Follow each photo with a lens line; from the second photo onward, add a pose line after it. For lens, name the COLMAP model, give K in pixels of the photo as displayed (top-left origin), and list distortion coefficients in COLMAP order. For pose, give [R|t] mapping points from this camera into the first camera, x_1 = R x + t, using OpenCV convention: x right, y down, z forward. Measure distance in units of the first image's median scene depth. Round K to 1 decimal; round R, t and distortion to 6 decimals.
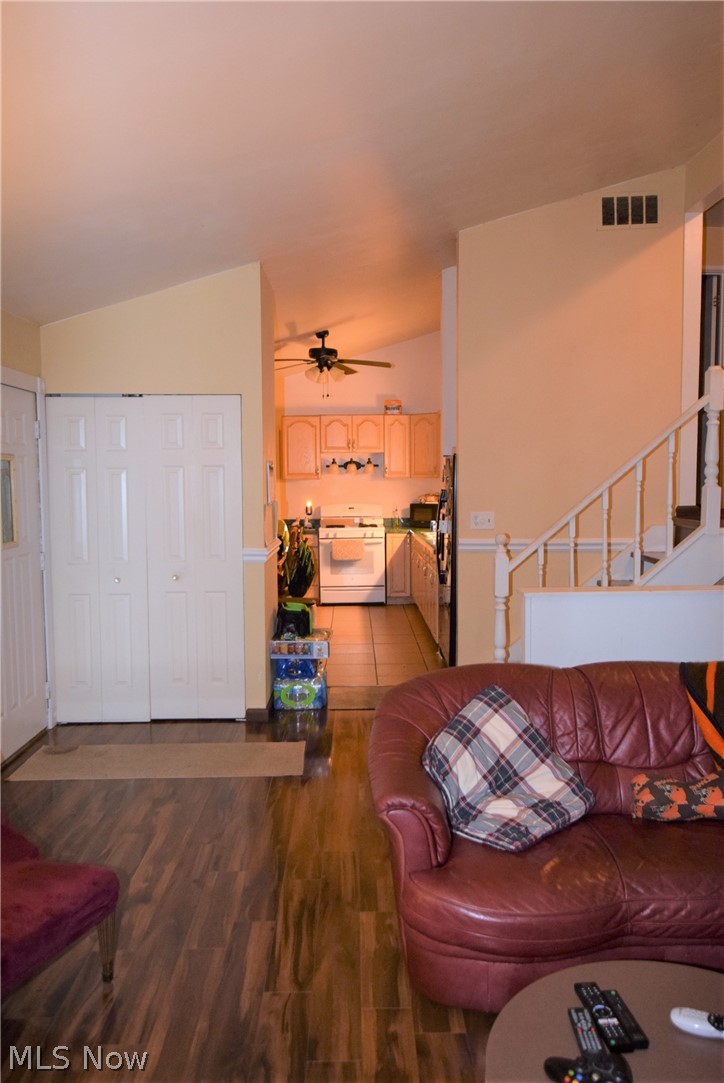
lens RADIAL K [[833.5, 0, 362.0], [0, 833.5, 541.5], [0, 0, 1]] dist [-0.004556, 0.032533]
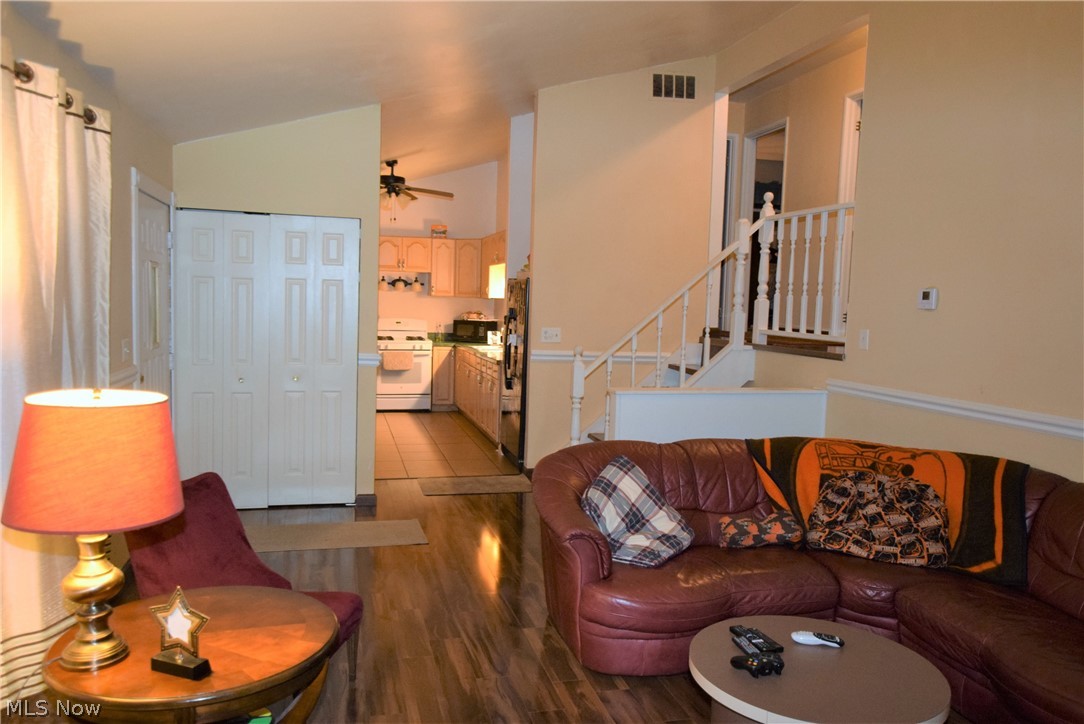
lens RADIAL K [[806.0, 0, 542.0], [0, 806.0, 362.0], [0, 0, 1]] dist [0.000960, 0.001485]
pose [[0.973309, 0.018625, 0.228744, -0.268912], [-0.019392, 0.999811, 0.001106, 0.024708], [-0.228680, -0.005512, 0.973486, -0.233772]]
